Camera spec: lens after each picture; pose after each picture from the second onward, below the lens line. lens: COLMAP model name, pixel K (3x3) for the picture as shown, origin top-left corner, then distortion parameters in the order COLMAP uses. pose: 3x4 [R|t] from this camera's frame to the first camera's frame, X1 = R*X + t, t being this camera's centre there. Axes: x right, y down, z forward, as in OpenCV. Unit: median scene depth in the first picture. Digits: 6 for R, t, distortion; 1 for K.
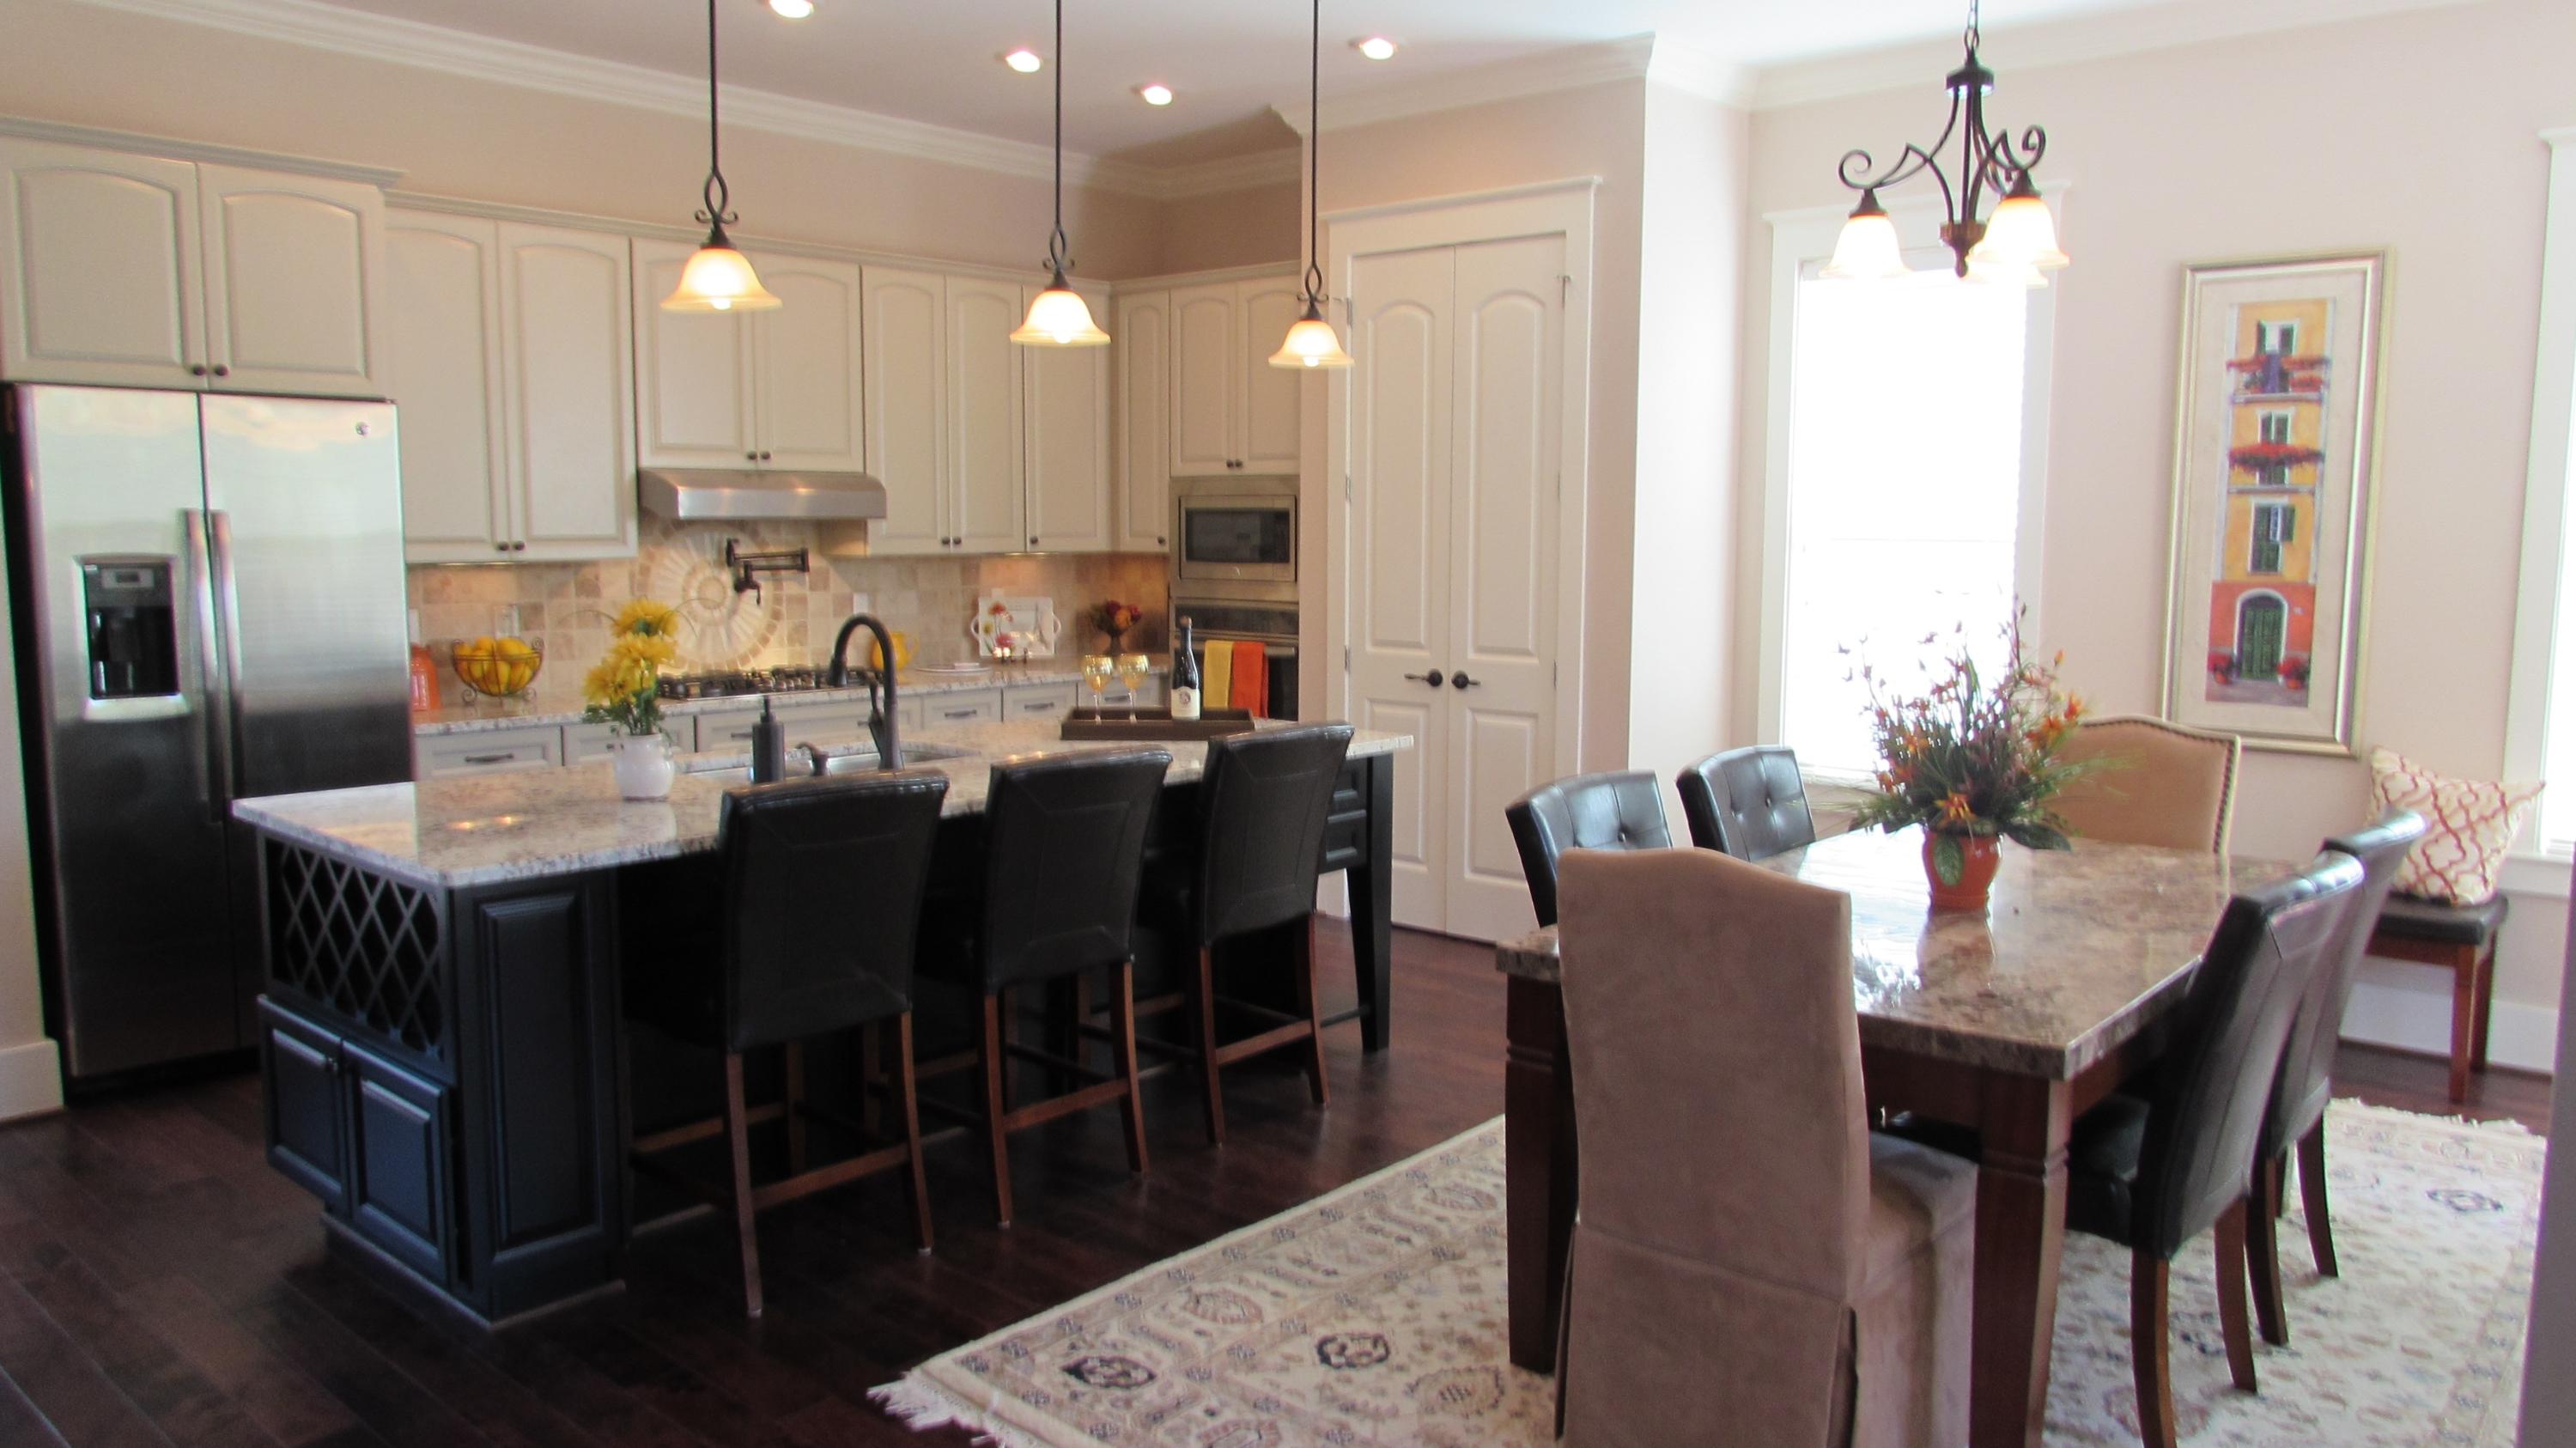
lens RADIAL K [[1833.1, 0, 1281.9], [0, 1833.1, 728.1], [0, 0, 1]] dist [-0.028540, 0.008397]
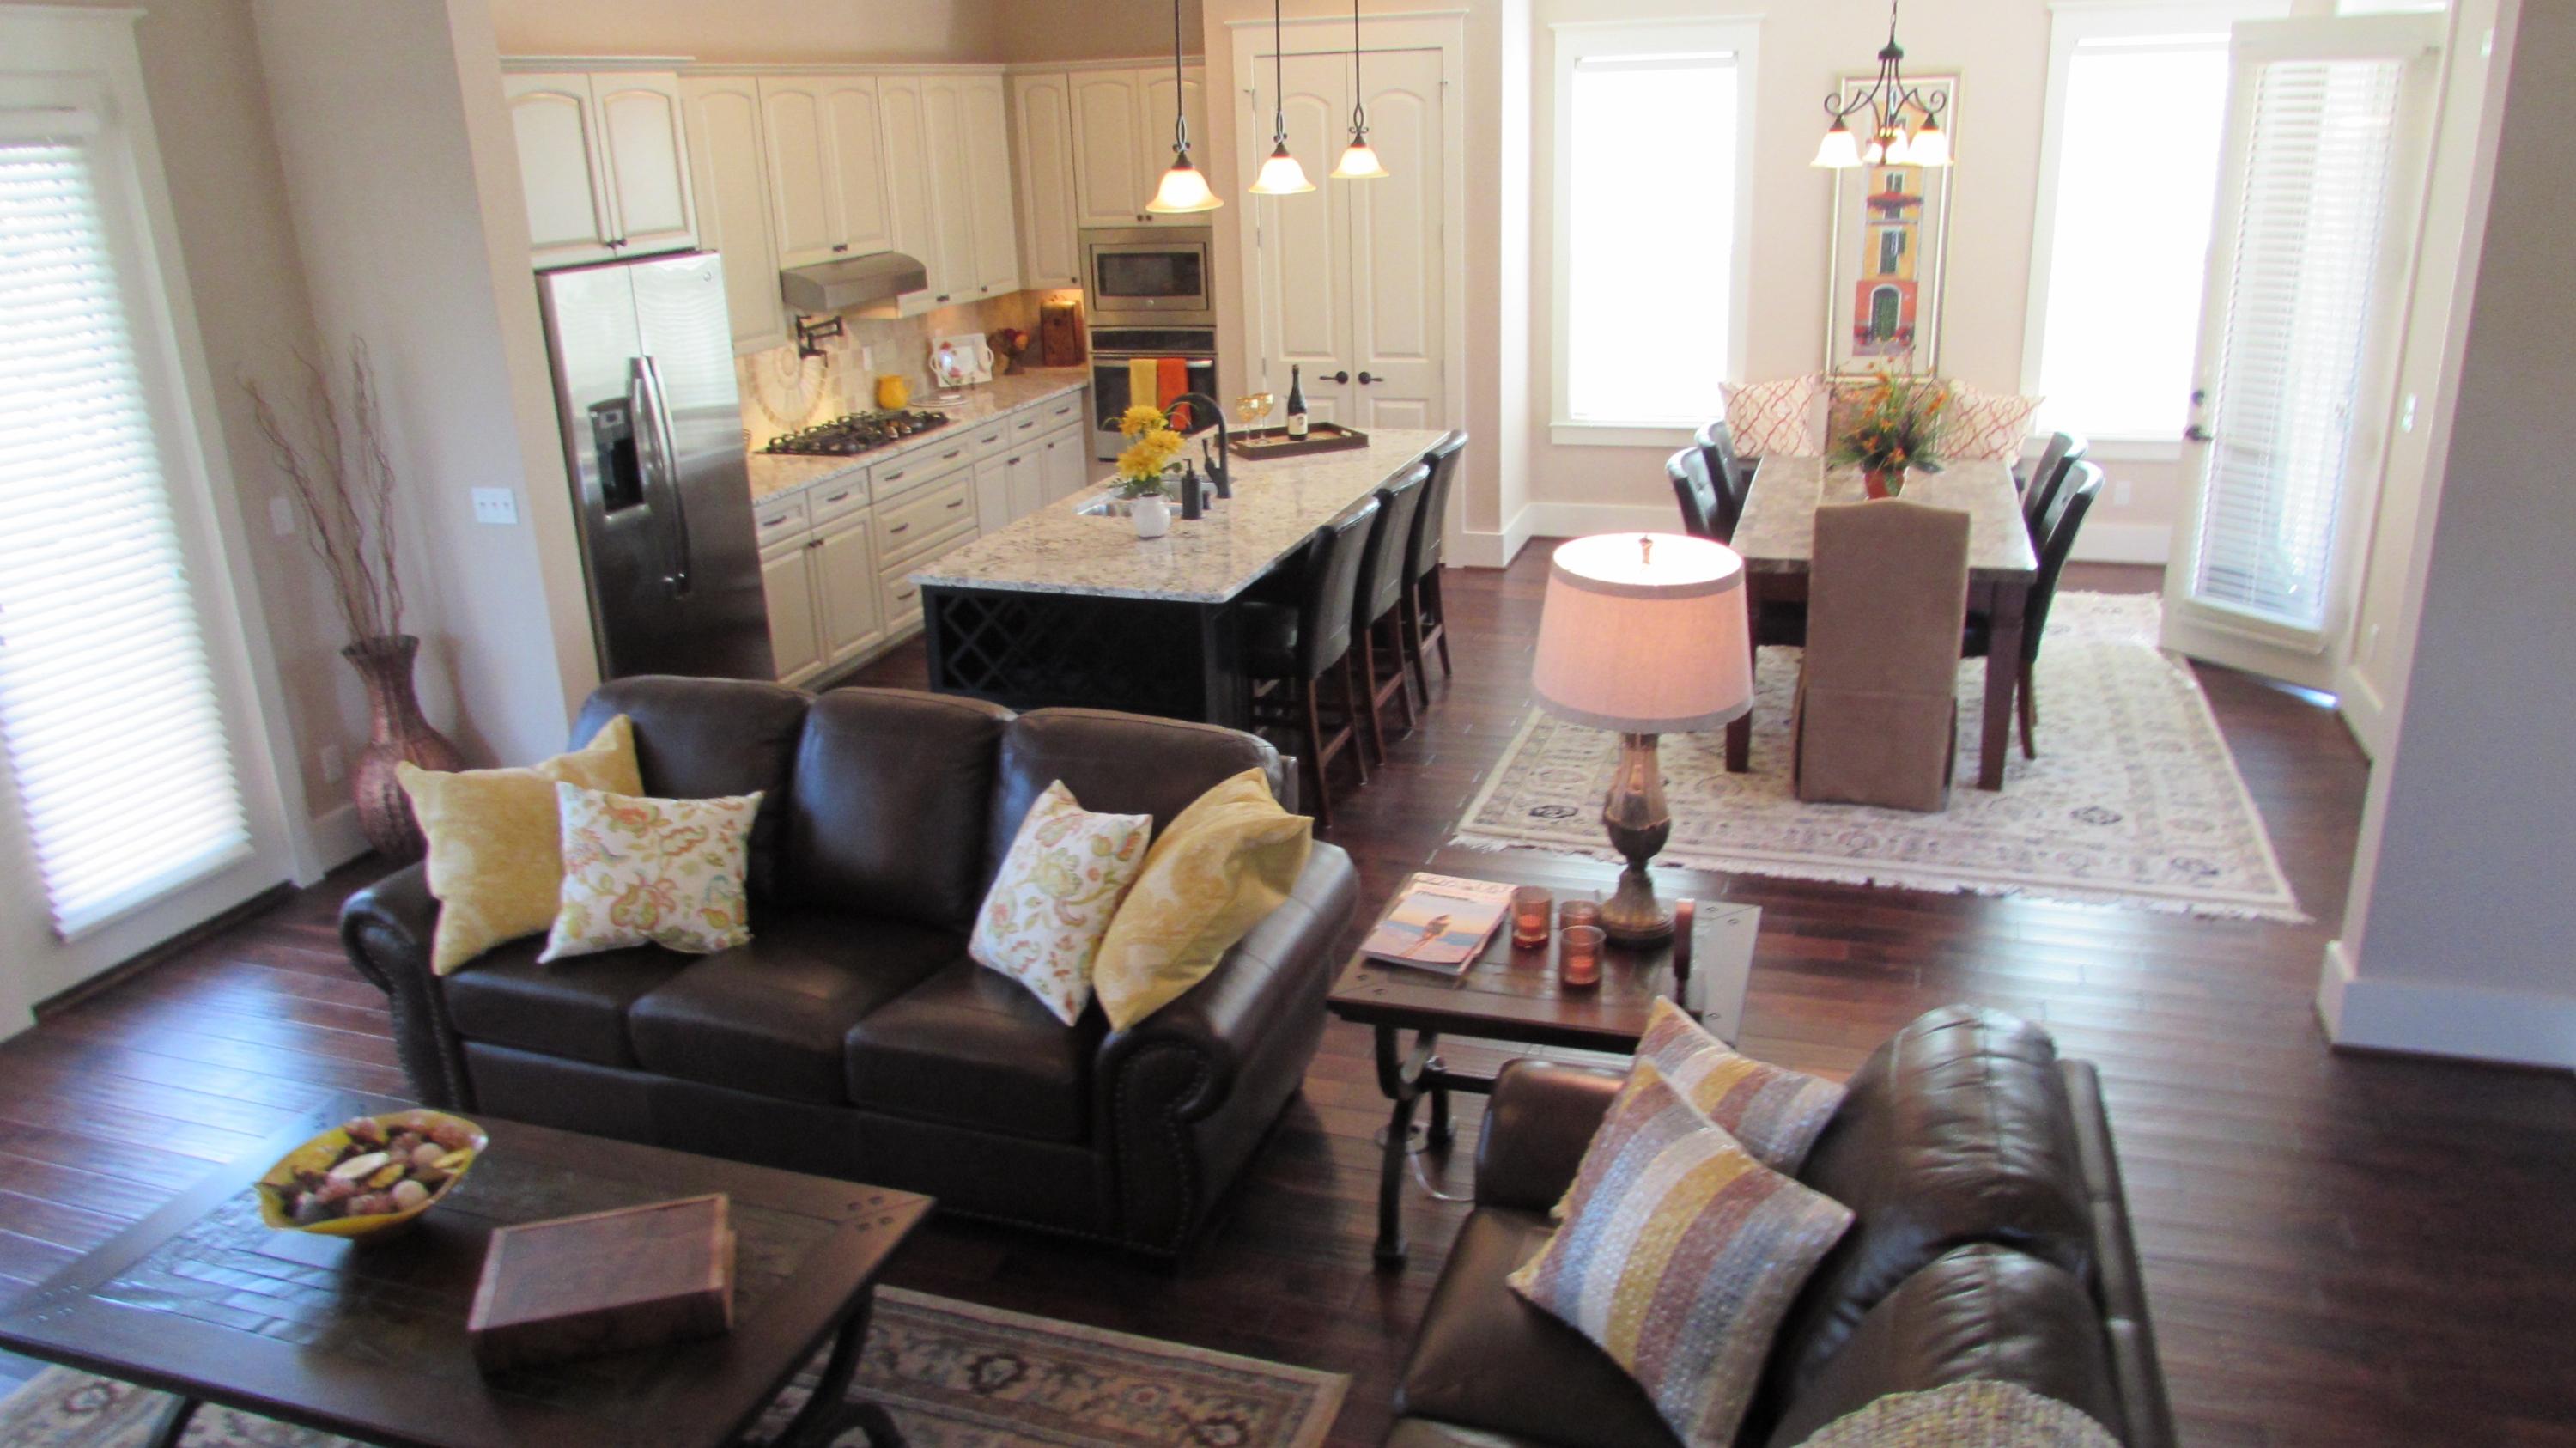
lens RADIAL K [[1833.1, 0, 1295.2], [0, 1833.1, 725.5], [0, 0, 1]] dist [-0.028540, 0.008397]
pose [[0.920960, -0.160963, 0.354856, -0.505506], [0.083544, 0.971080, 0.223661, -0.088400], [-0.380595, -0.176337, 0.907773, -0.297370]]
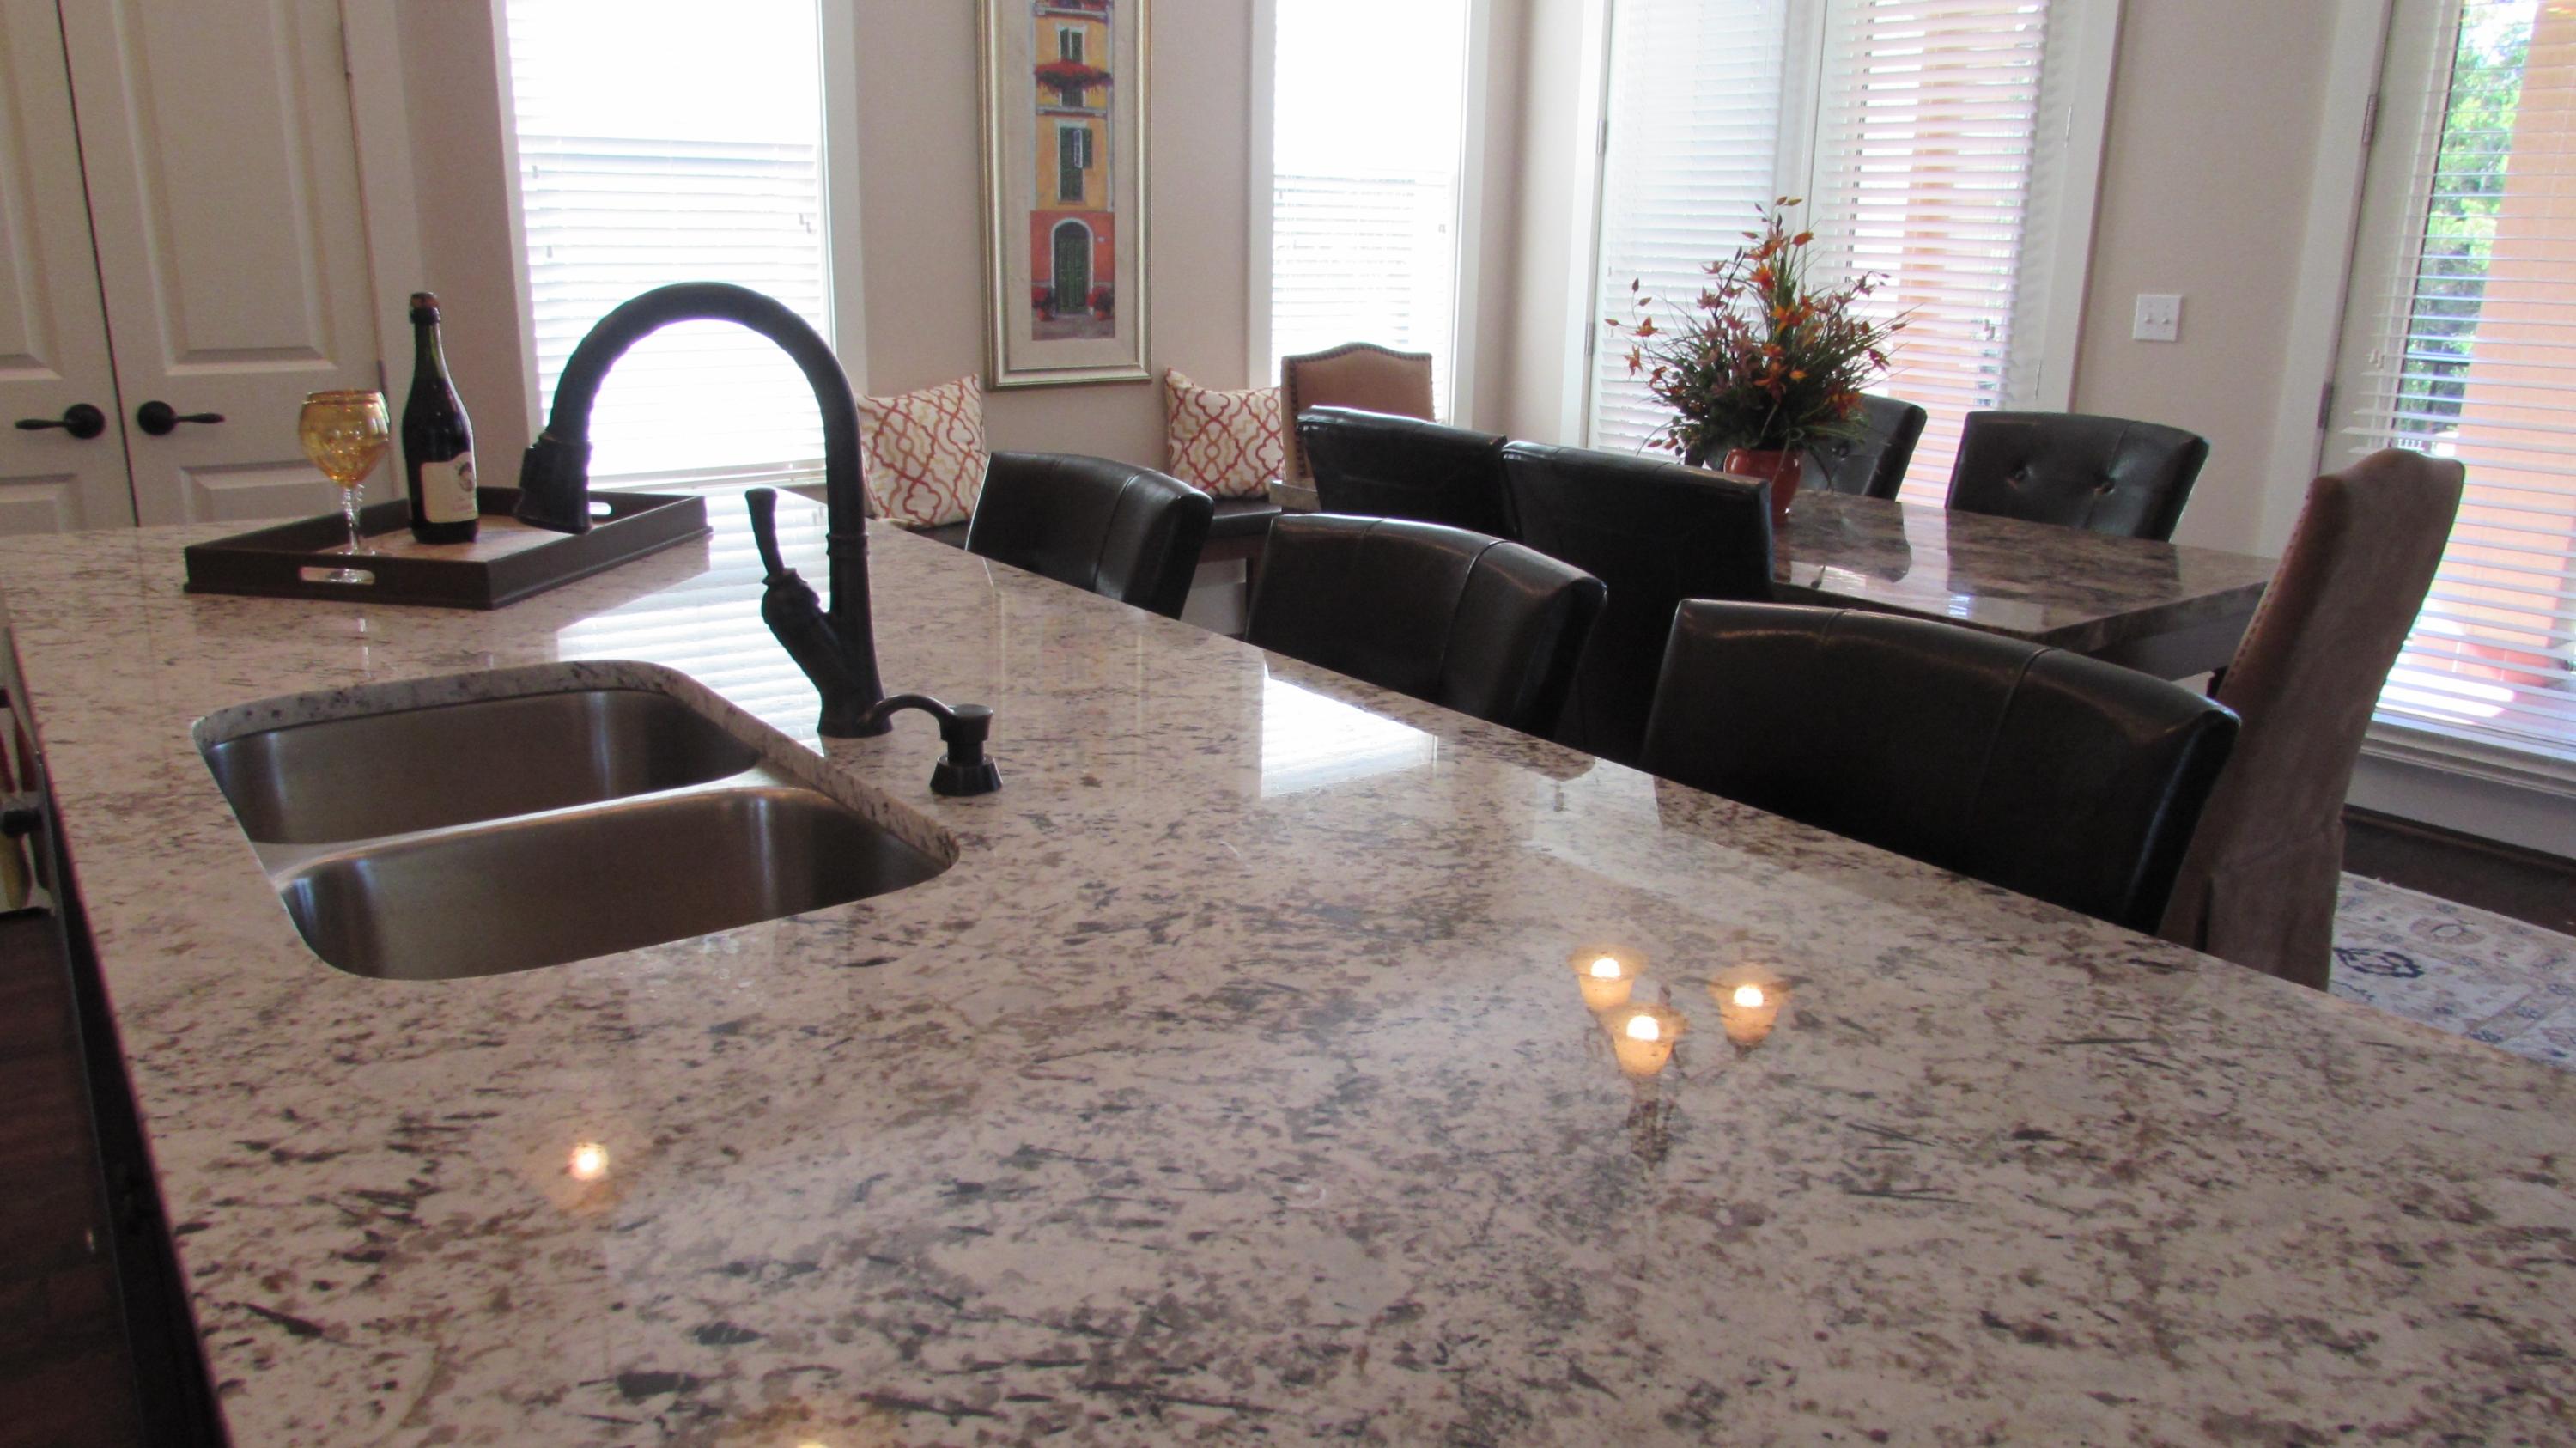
lens RADIAL K [[1833.1, 0, 1283.6], [0, 1833.1, 731.4], [0, 0, 1]] dist [-0.028540, 0.008397]
pose [[0.204248, -0.267647, 0.941620, -0.375090], [0.097660, 0.962670, 0.252447, -0.040966], [-0.974036, 0.040396, 0.222762, 0.587614]]
